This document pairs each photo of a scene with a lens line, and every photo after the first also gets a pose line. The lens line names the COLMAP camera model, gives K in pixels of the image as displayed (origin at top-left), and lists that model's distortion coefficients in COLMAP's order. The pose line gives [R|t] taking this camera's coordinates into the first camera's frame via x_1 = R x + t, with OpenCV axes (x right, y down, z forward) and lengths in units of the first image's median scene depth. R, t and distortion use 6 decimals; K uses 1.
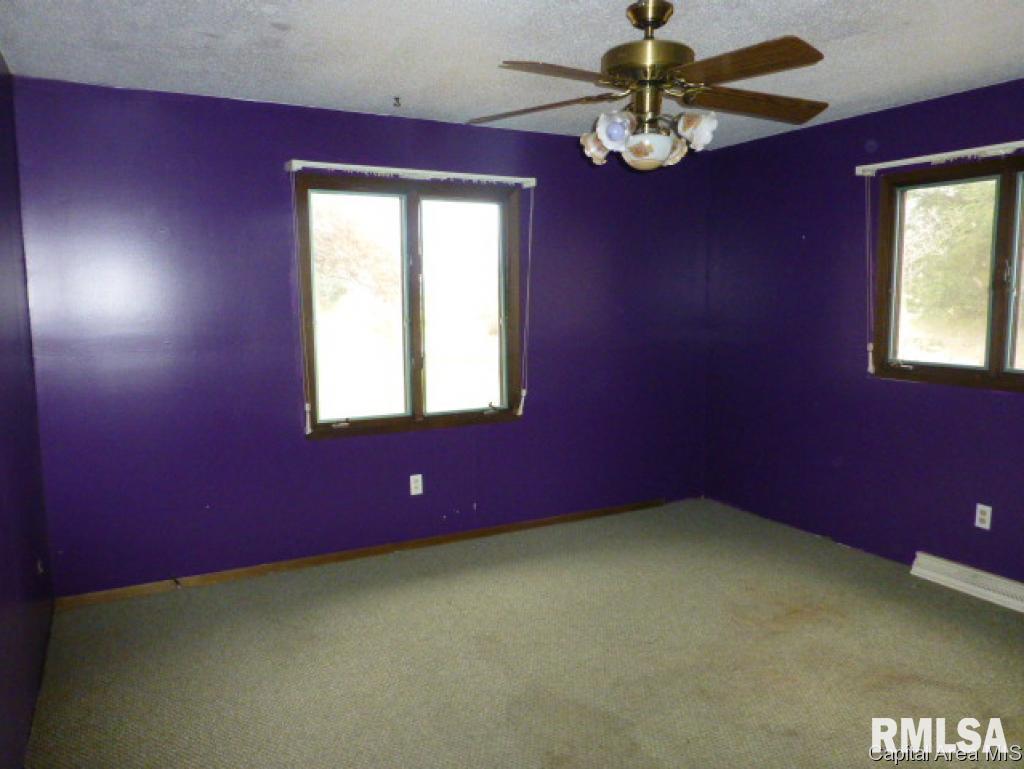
lens RADIAL K [[740.8, 0, 512.0], [0, 740.8, 384.5], [0, 0, 1]] dist [-0.065320, 0.001945]
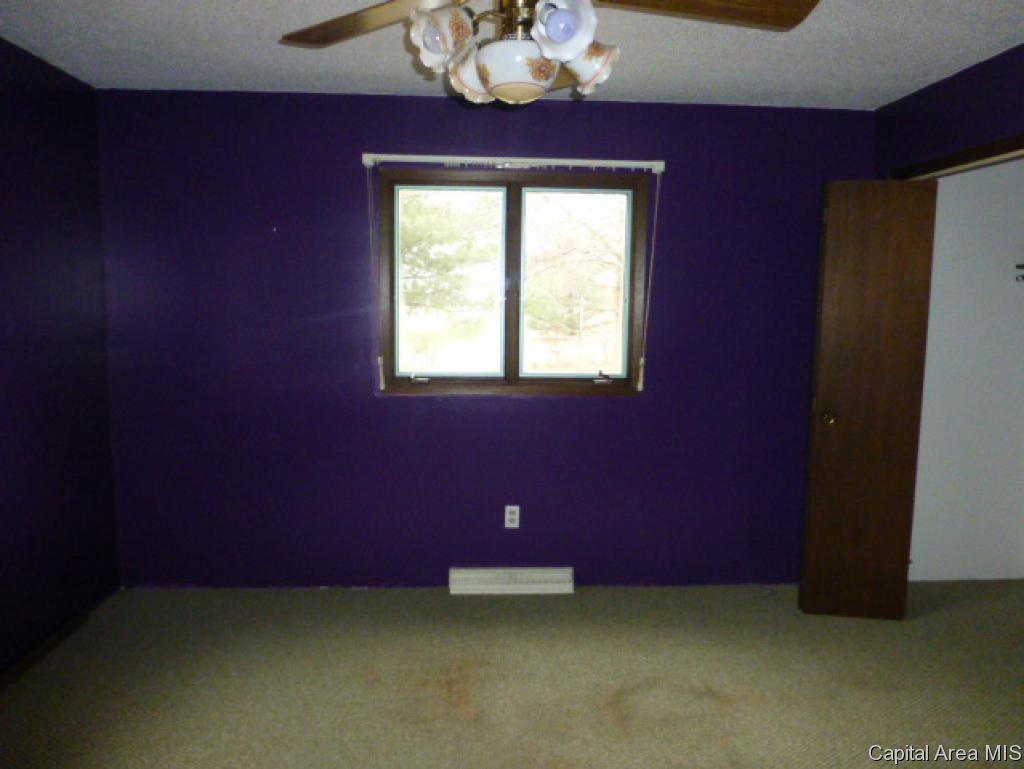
lens RADIAL K [[740.8, 0, 512.0], [0, 740.8, 384.5], [0, 0, 1]] dist [-0.065320, 0.001945]
pose [[0.415585, -0.088929, 0.905196, -0.295116], [0.090972, 0.994282, 0.055915, -0.065961], [-0.904993, 0.059110, 0.421299, 0.537547]]
